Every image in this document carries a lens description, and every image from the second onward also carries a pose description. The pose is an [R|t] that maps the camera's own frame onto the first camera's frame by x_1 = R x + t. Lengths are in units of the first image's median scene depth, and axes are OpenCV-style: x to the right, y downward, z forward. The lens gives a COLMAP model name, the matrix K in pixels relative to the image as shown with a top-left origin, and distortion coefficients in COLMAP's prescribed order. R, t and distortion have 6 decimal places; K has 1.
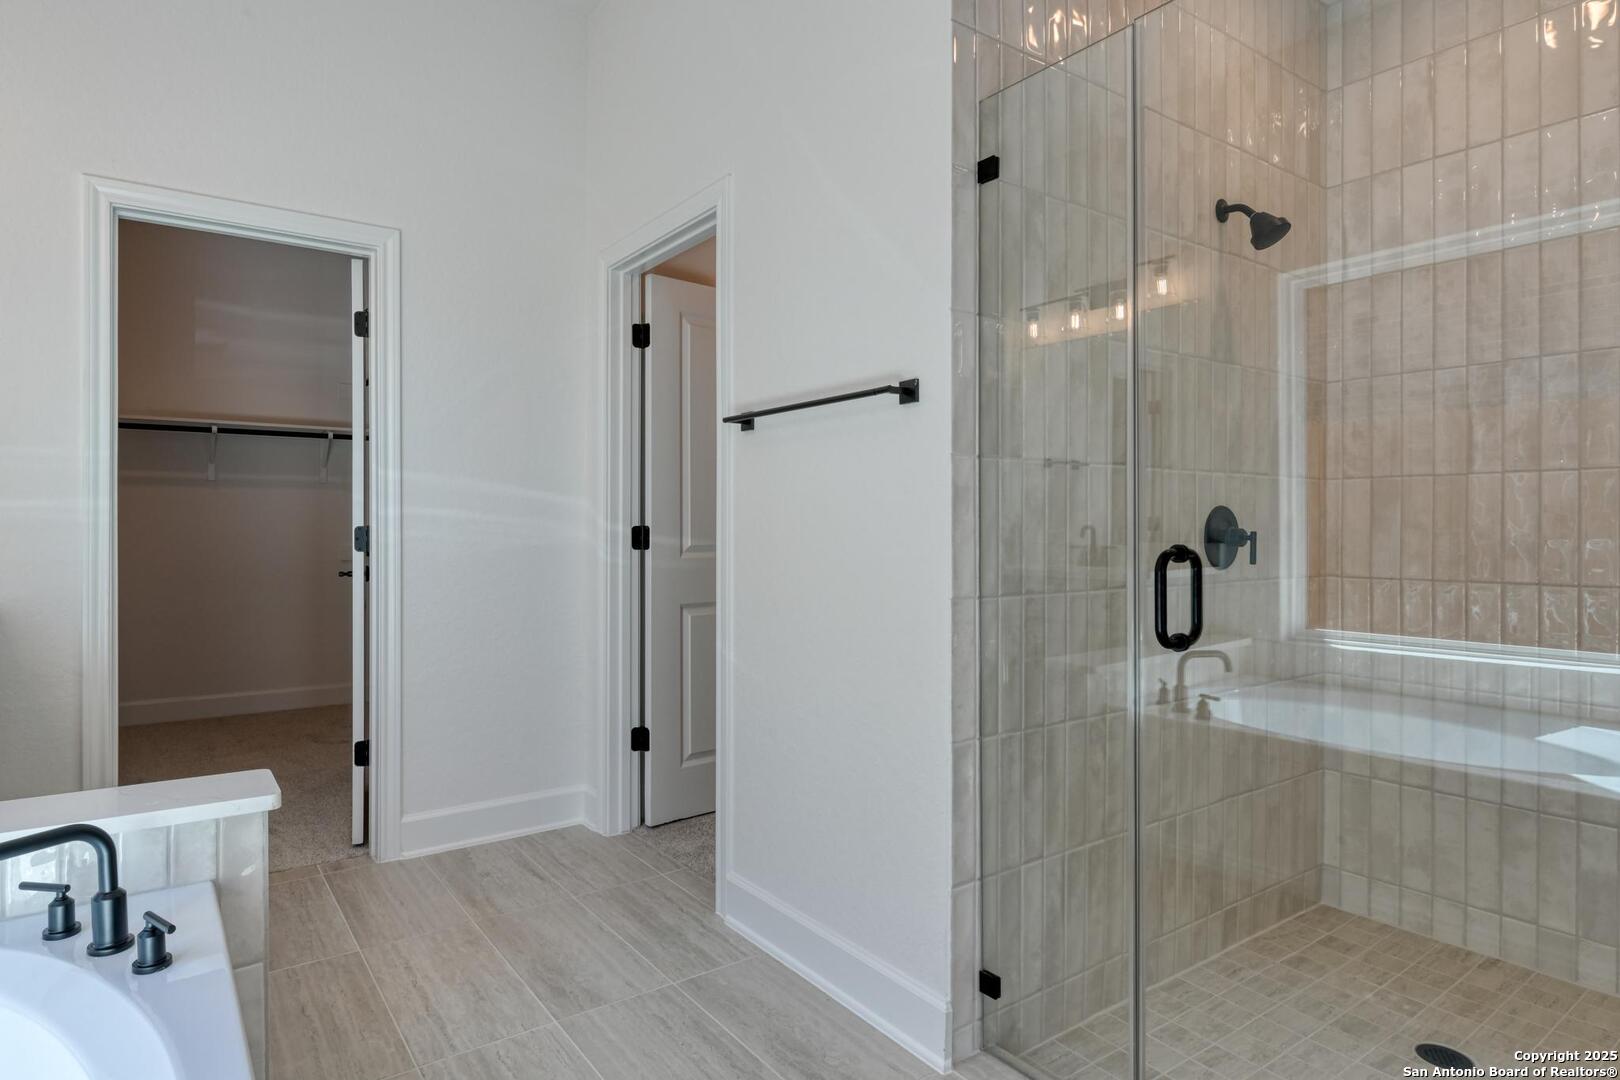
lens RADIAL K [[844.7, 0, 737.2], [0, 844.7, 542.5], [0, 0, 1]] dist [-0.000430, 0.001640]
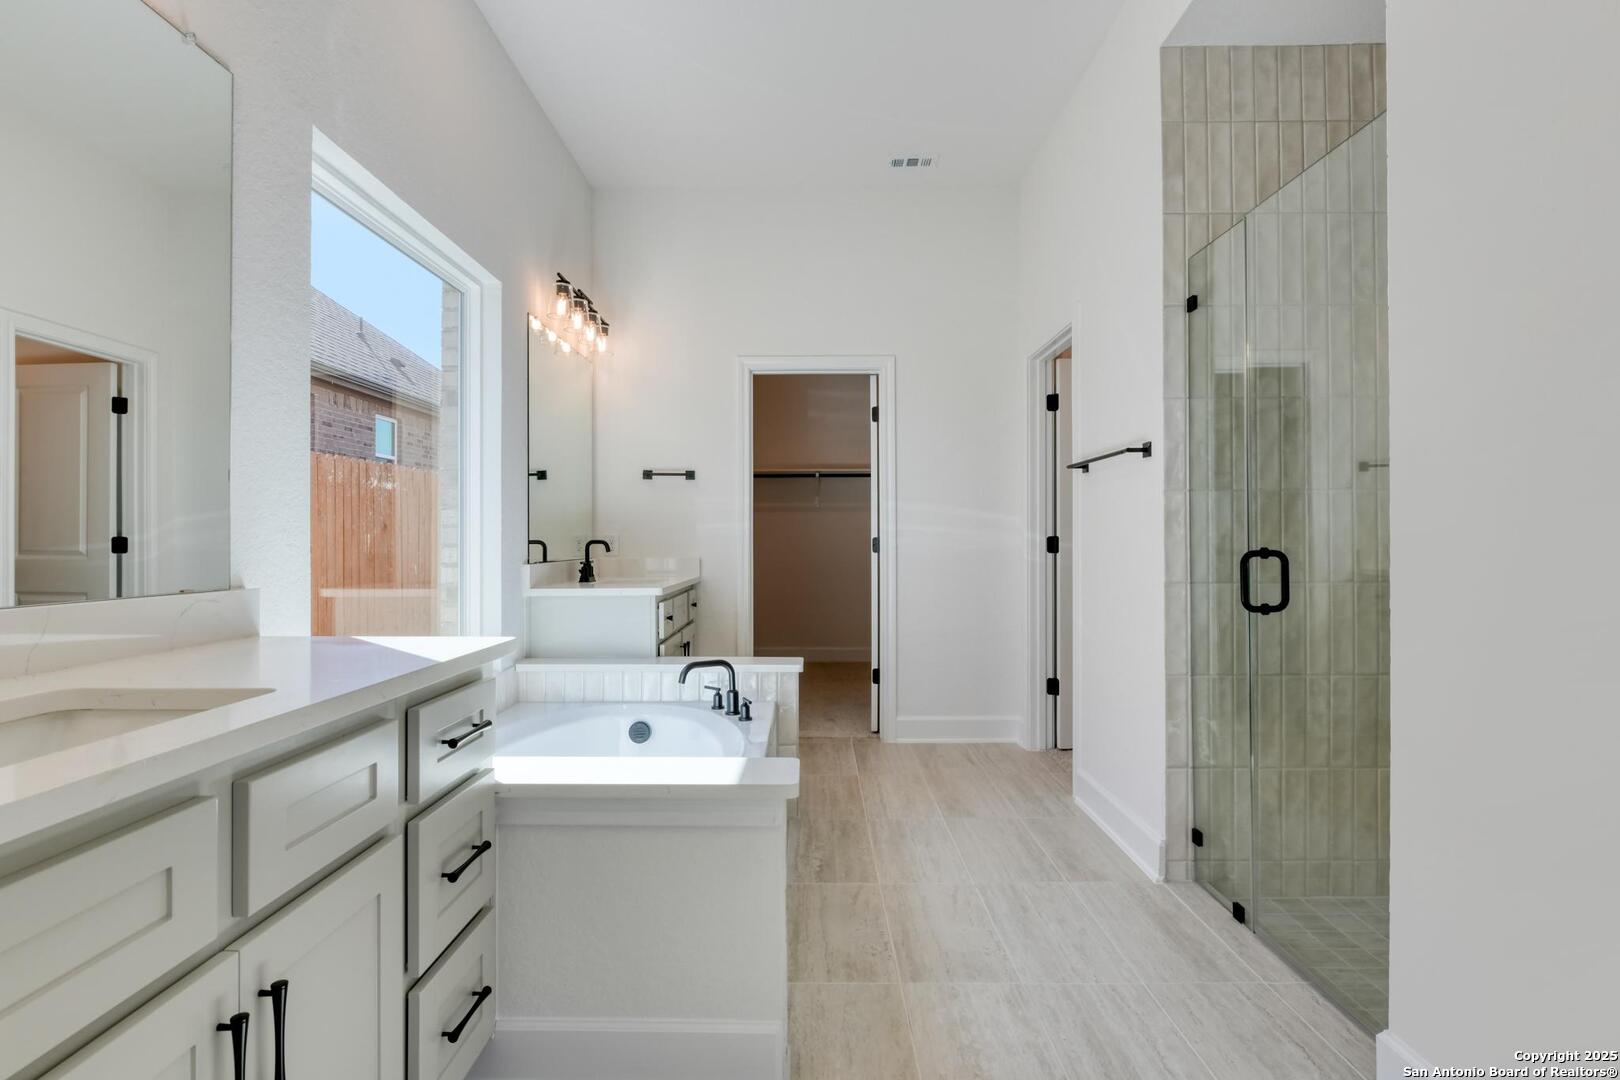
lens RADIAL K [[844.7, 0, 815.9], [0, 844.7, 539.3], [0, 0, 1]] dist [-0.000430, 0.001640]
pose [[0.825066, -0.006605, -0.564998, 0.484529], [0.001252, 0.999951, -0.009862, 0.000590], [0.565035, 0.007430, 0.825034, -0.526301]]
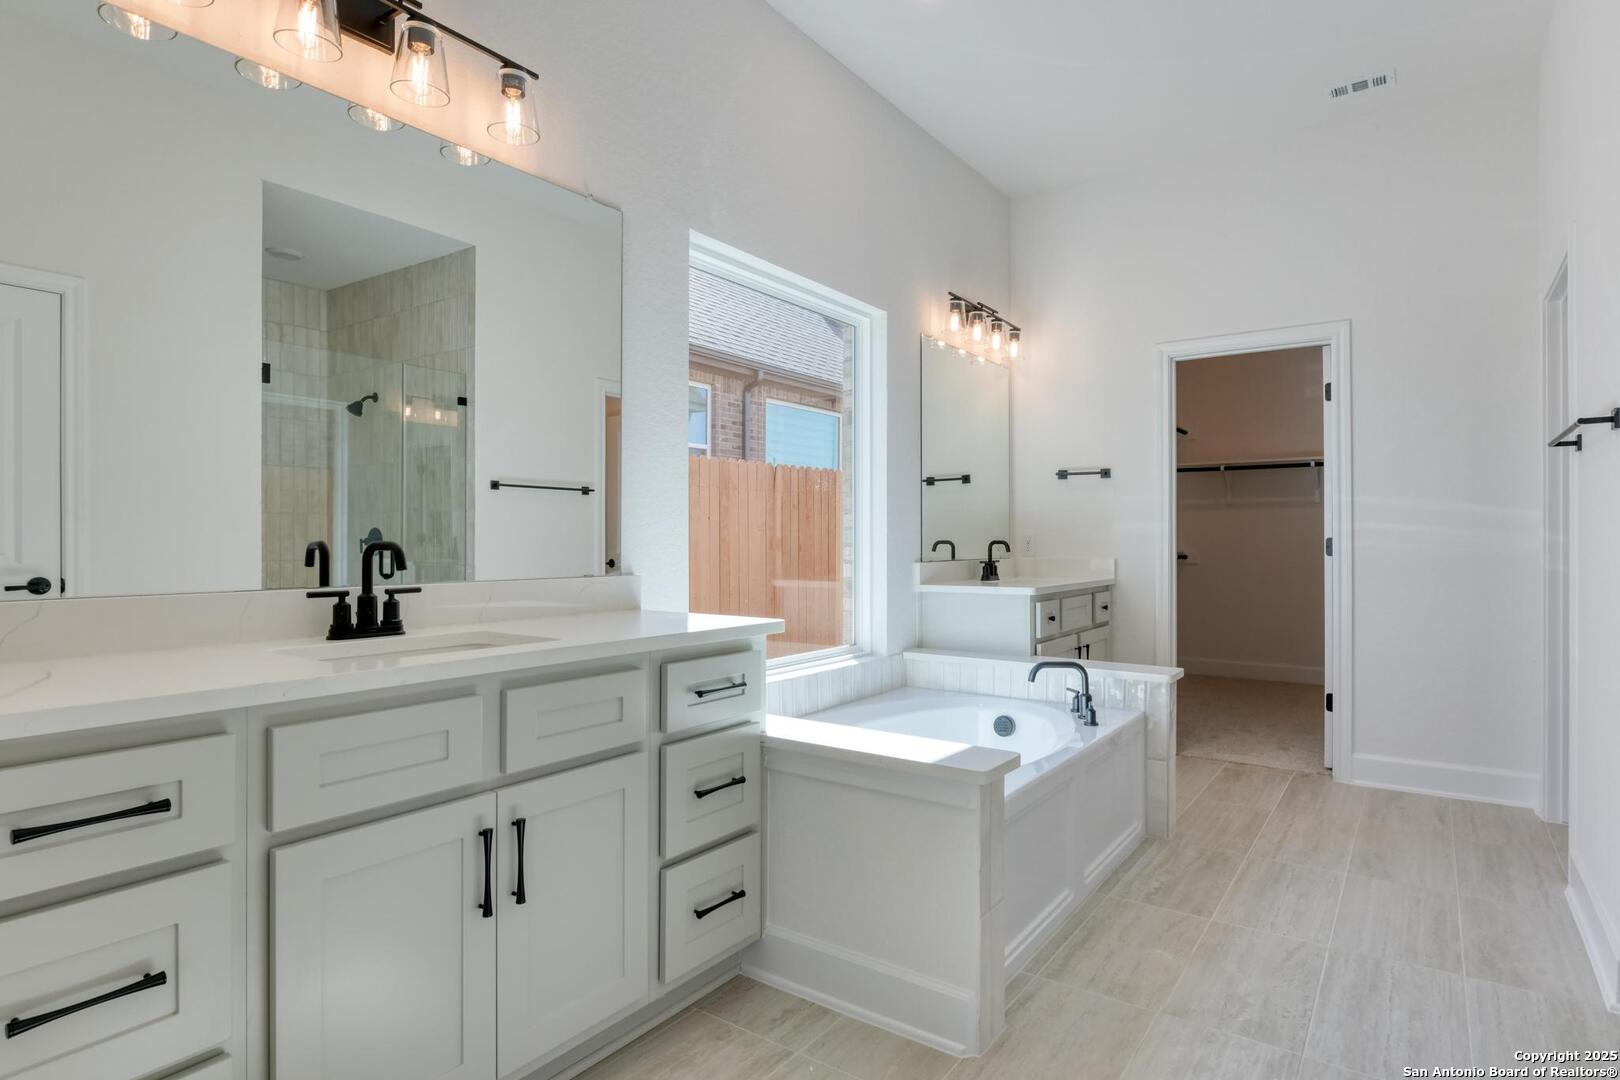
lens RADIAL K [[883.8, 0, 835.2], [0, 883.8, 540.4], [0, 0, 1]] dist [-0.000681, -0.004921]
pose [[0.355378, -0.004434, -0.934712, 0.778646], [-0.005690, 0.999960, -0.006907, -0.000588], [0.934705, 0.007773, 0.355339, -0.338818]]
